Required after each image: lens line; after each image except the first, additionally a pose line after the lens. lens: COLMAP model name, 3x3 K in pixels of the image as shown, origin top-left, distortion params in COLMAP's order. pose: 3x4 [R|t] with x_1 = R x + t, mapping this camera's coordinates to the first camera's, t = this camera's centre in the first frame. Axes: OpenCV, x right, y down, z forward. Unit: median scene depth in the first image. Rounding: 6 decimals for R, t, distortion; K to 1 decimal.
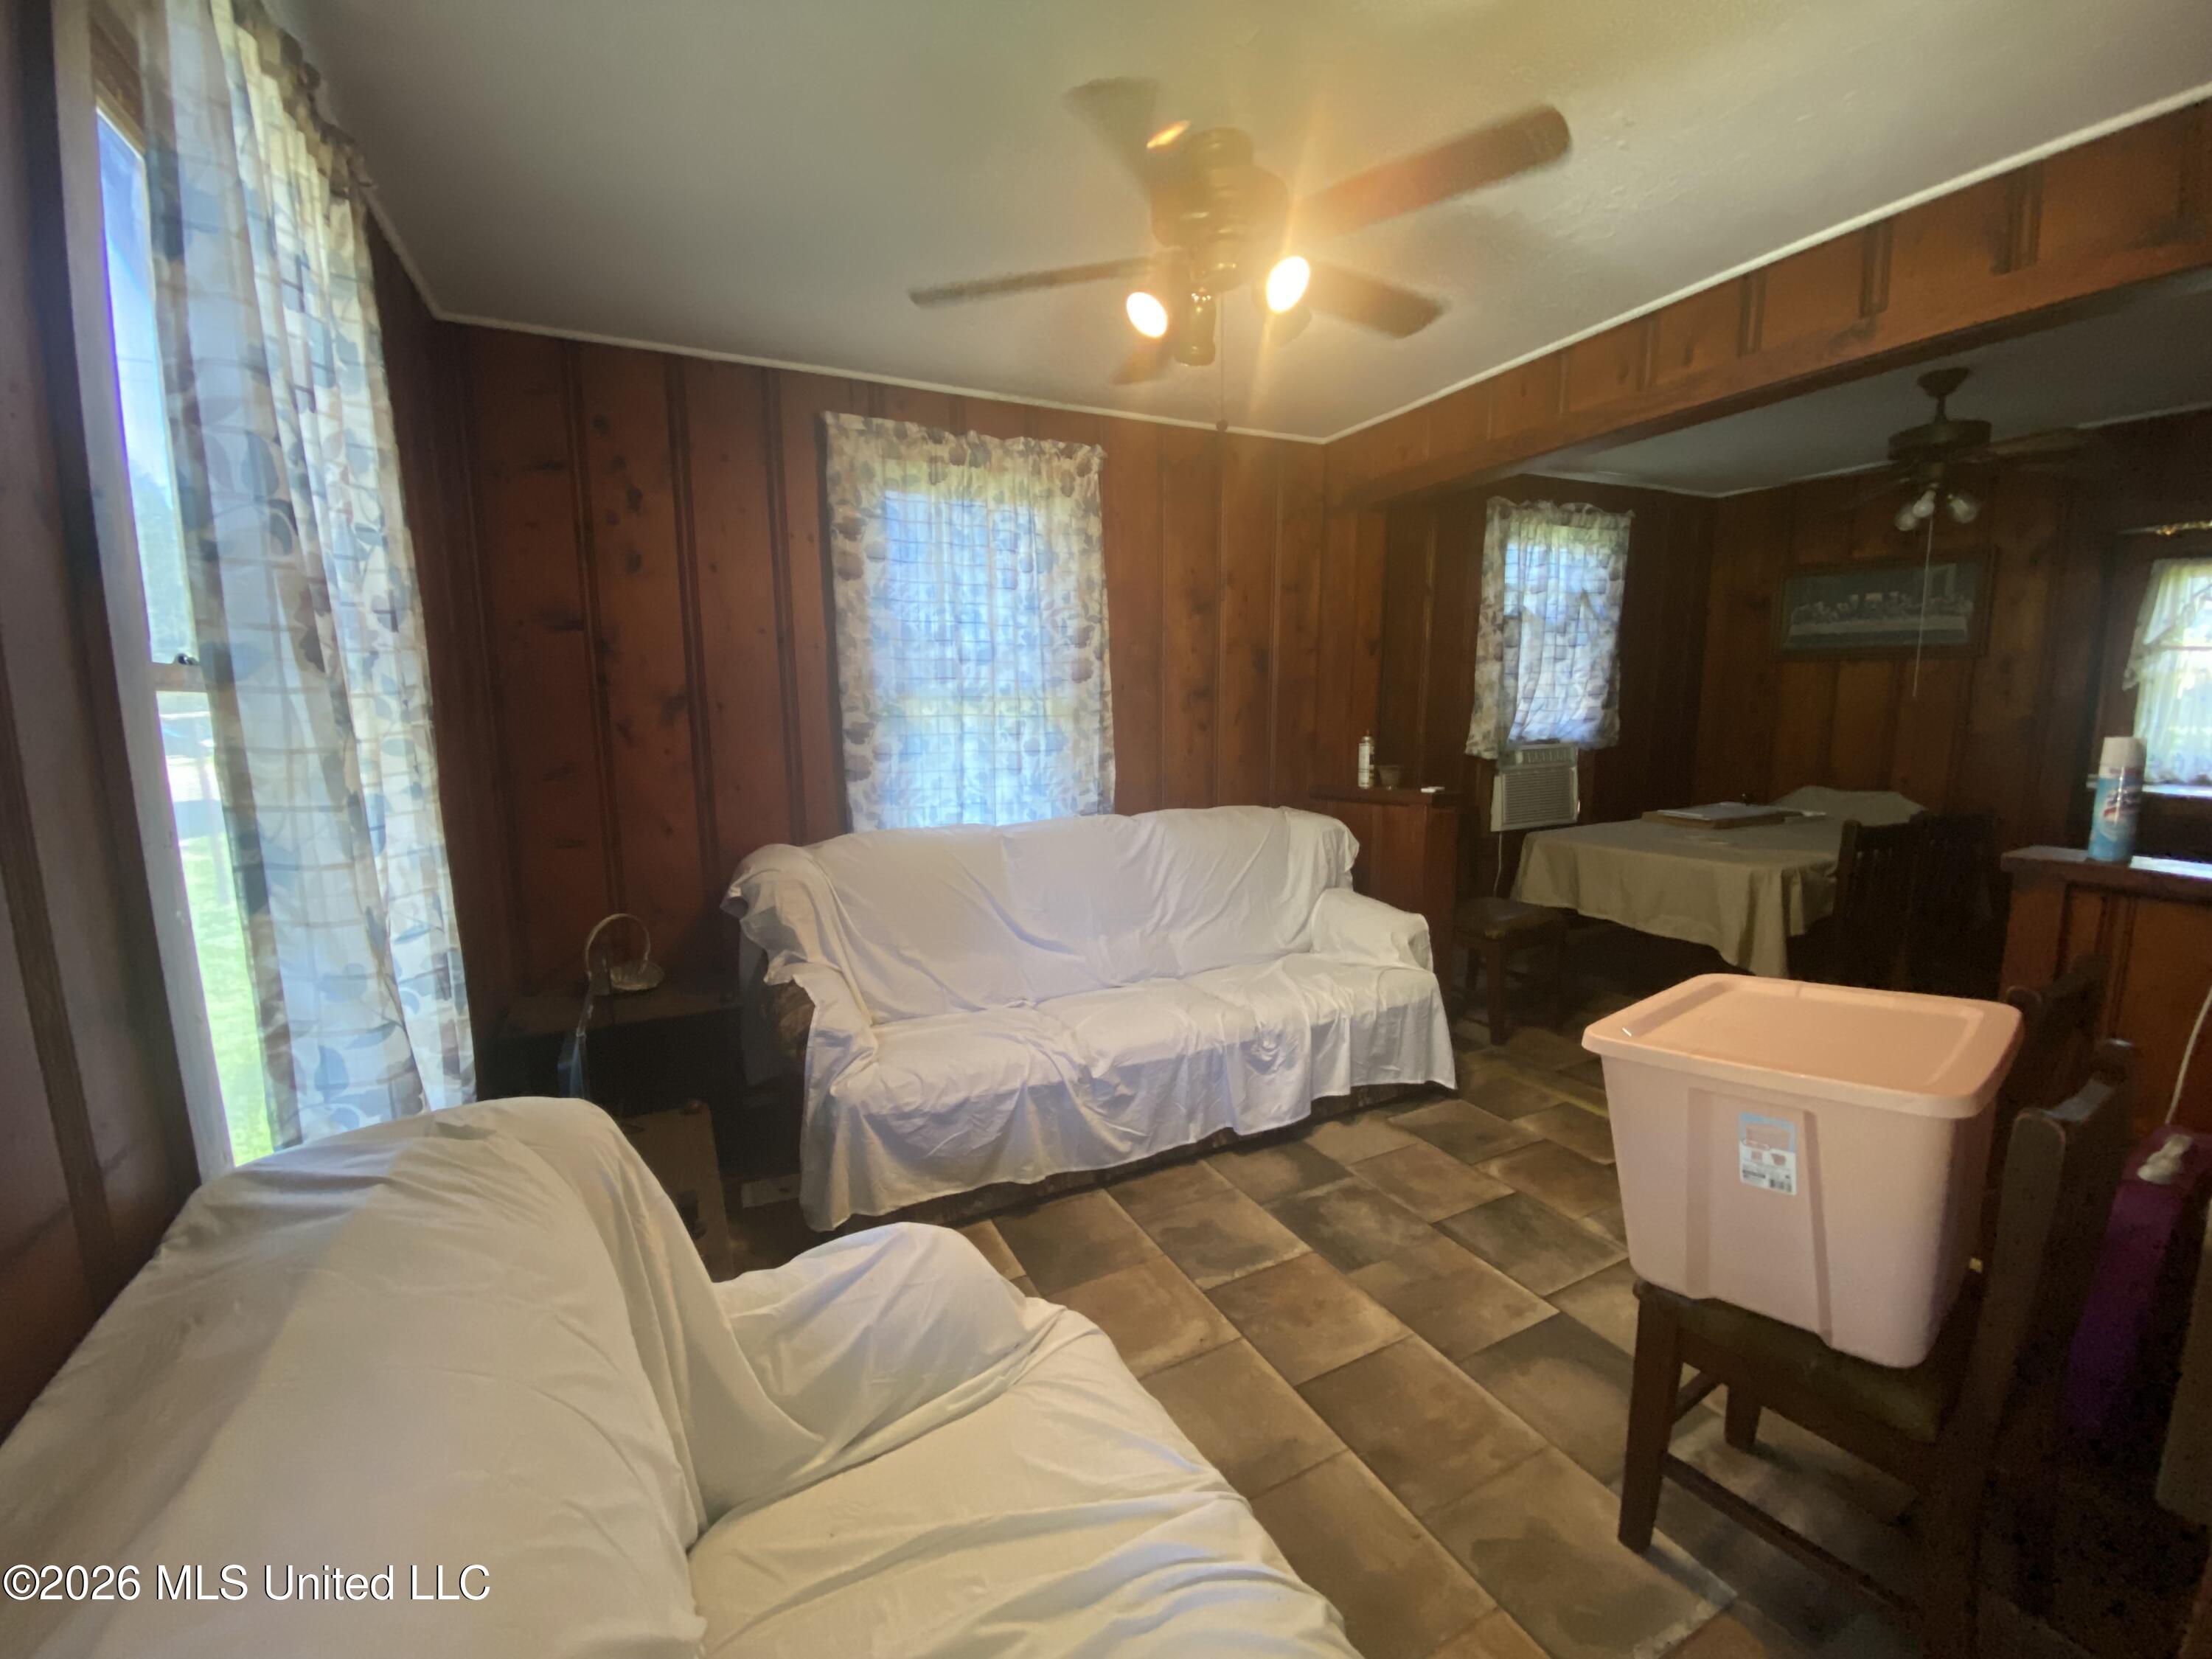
lens RADIAL K [[896.8, 0, 1100.9], [0, 896.8, 831.5], [0, 0, 1]] dist [0.013710, -0.016973]
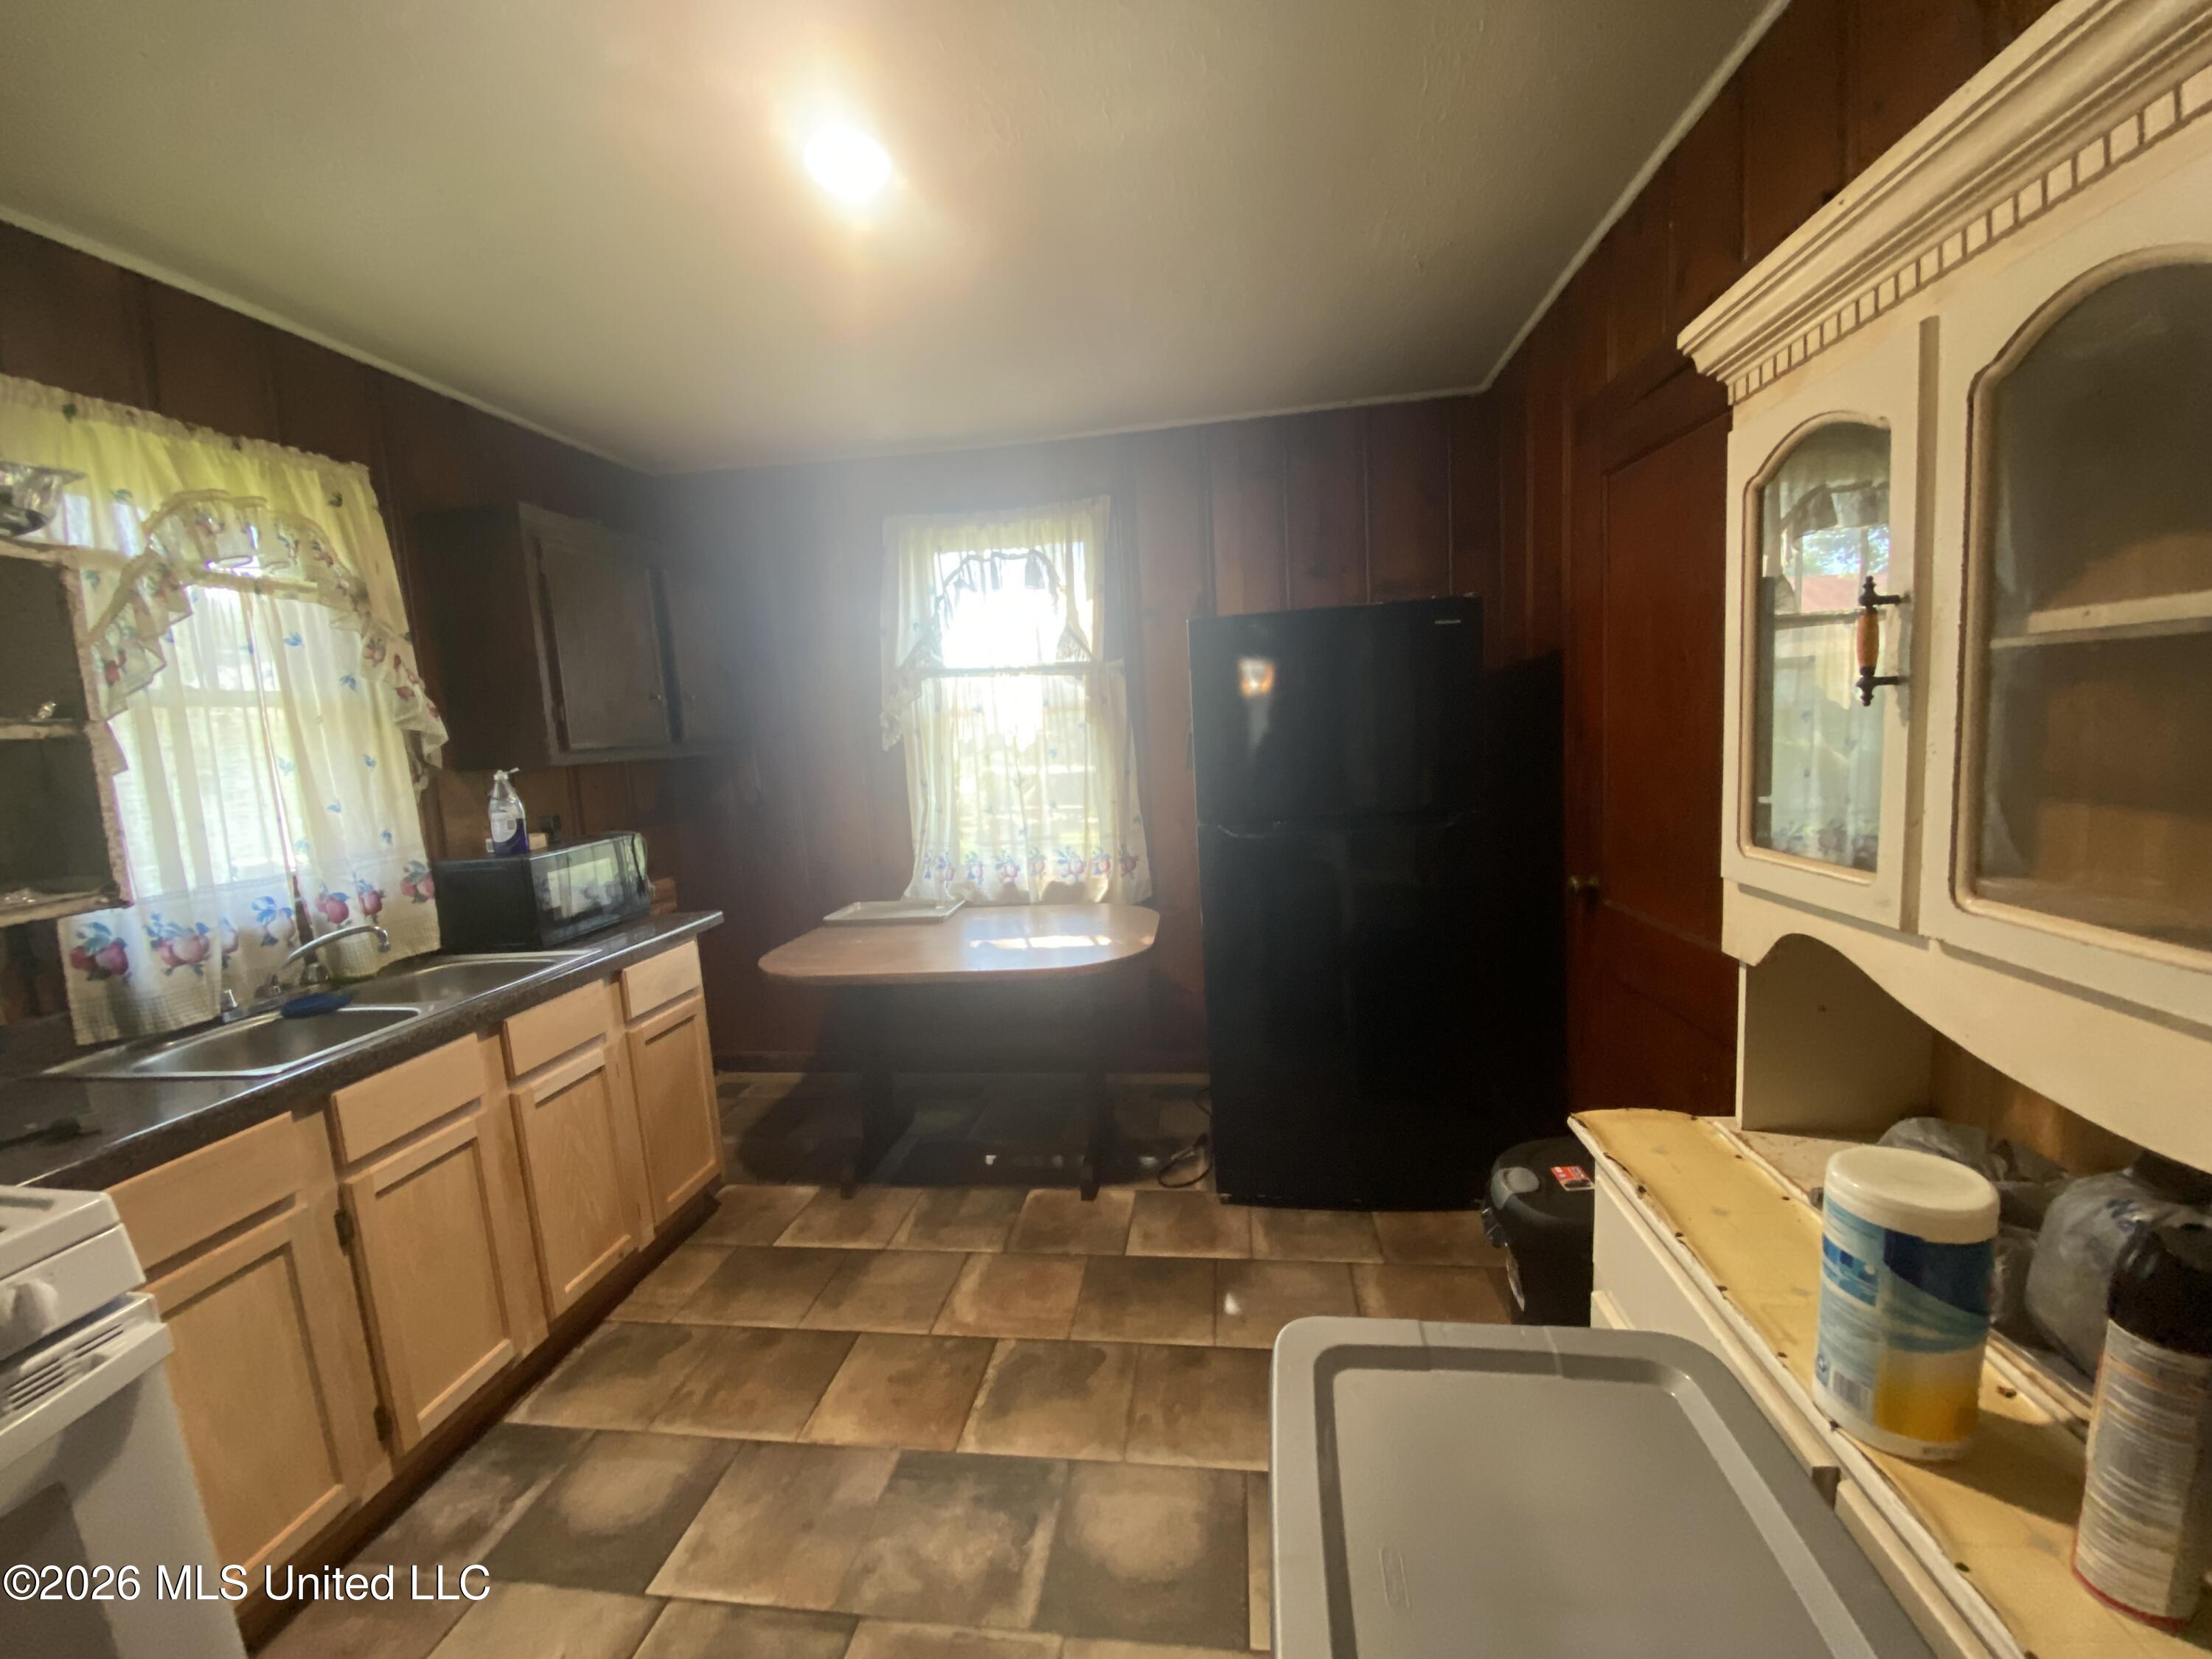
lens RADIAL K [[896.8, 0, 1111.3], [0, 896.8, 827.3], [0, 0, 1]] dist [0.013710, -0.016973]
pose [[-0.561320, 0.139851, -0.815697, 0.515211], [-0.051233, 0.977856, 0.202909, -0.165887], [0.826011, 0.155687, -0.541726, 1.033123]]
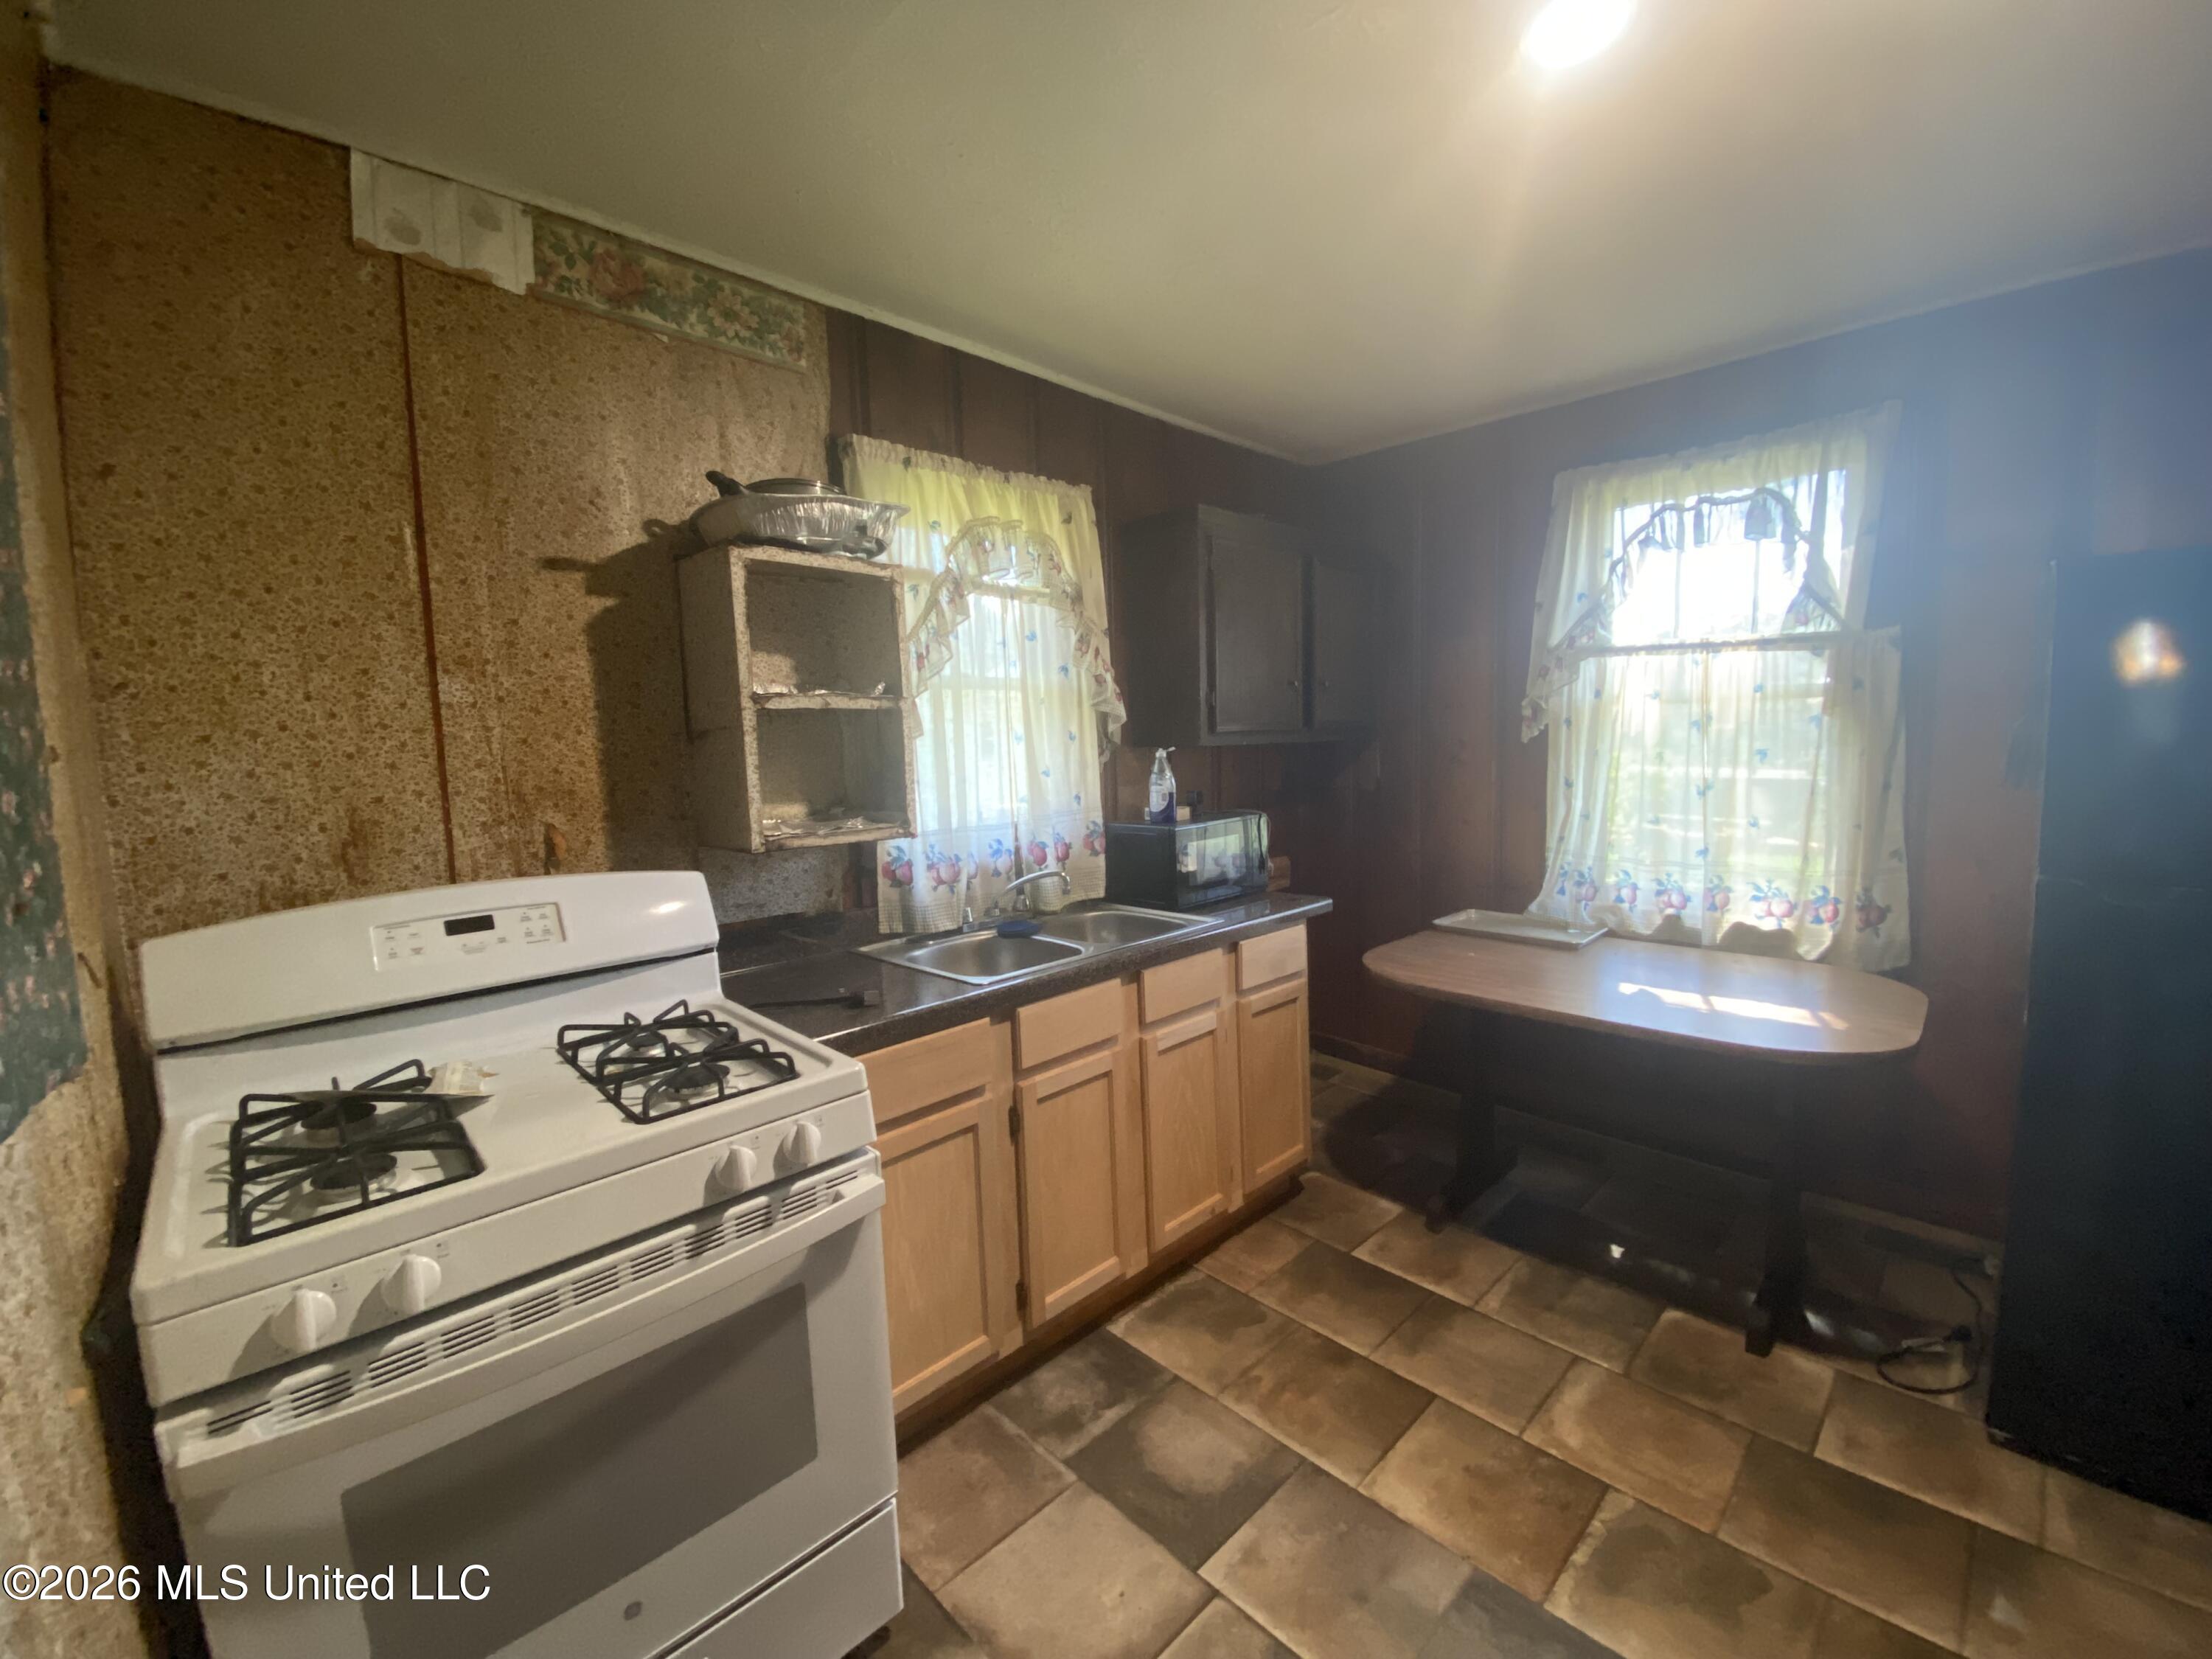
lens RADIAL K [[896.8, 0, 1103.0], [0, 896.8, 830.2], [0, 0, 1]] dist [0.013710, -0.016973]
pose [[-0.952730, 0.068493, -0.295997, 0.486760], [-0.003264, 0.971894, 0.235398, -0.155787], [0.303800, 0.225237, -0.925729, 0.973421]]
